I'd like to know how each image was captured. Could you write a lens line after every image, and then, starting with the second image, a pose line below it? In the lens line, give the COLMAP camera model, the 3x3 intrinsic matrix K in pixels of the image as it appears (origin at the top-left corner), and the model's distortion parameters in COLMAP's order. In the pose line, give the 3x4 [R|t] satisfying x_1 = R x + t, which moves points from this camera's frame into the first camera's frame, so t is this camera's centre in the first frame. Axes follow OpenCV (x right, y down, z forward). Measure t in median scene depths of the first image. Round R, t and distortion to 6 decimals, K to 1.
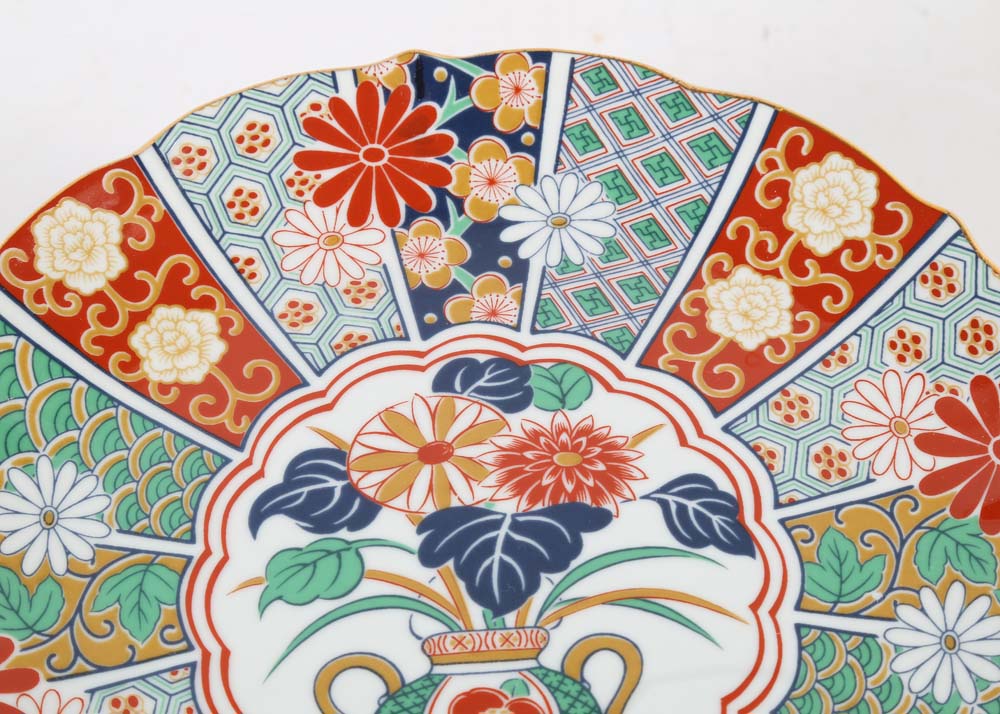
lens RADIAL K [[2405.2, 0, 495.2], [0, 2405.2, 358.1], [0, 0, 1]] dist [0.246538, 0.000000]
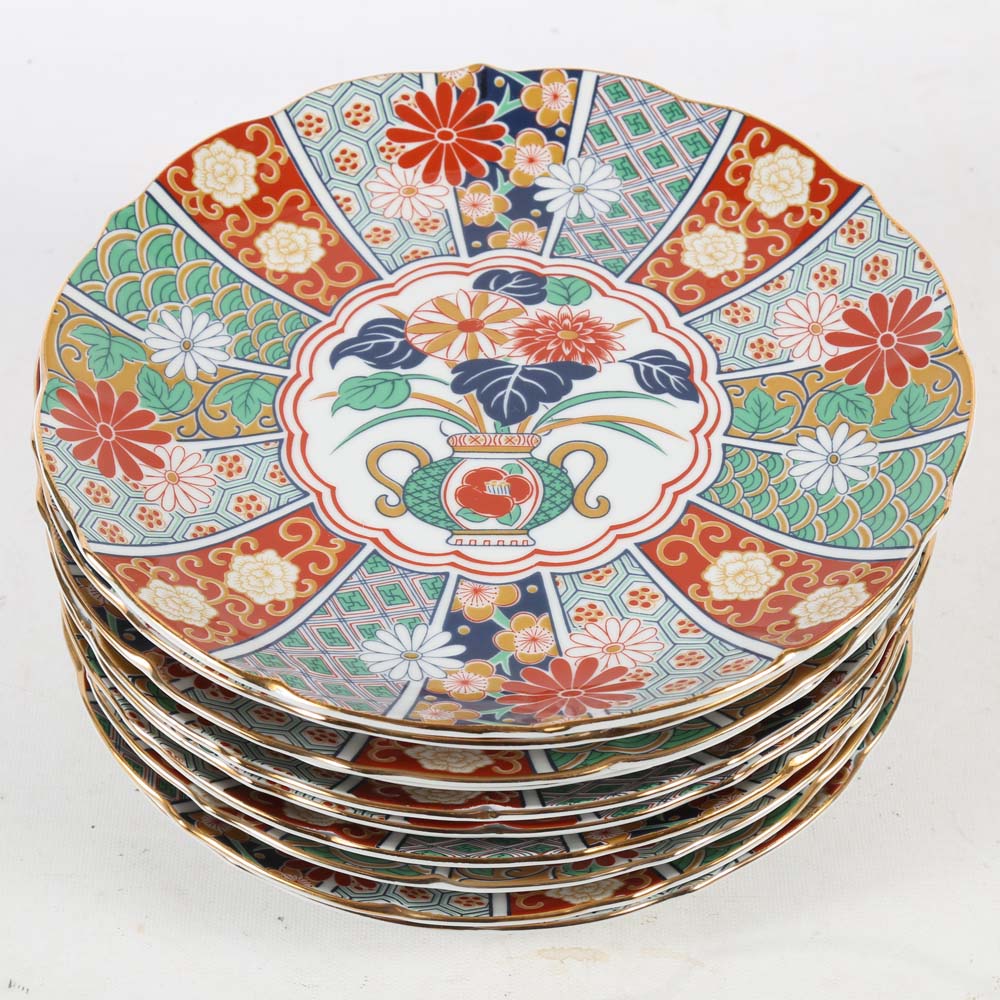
lens RADIAL K [[2356.9, 0, 484.9], [0, 2356.9, 500.0], [0, 0, 1]] dist [0.121806, 0.000000]
pose [[0.995825, 0.067156, -0.061832, 0.071589], [-0.075097, 0.987770, -0.136643, 0.316208], [0.051899, 0.140716, 0.988689, -0.296439]]
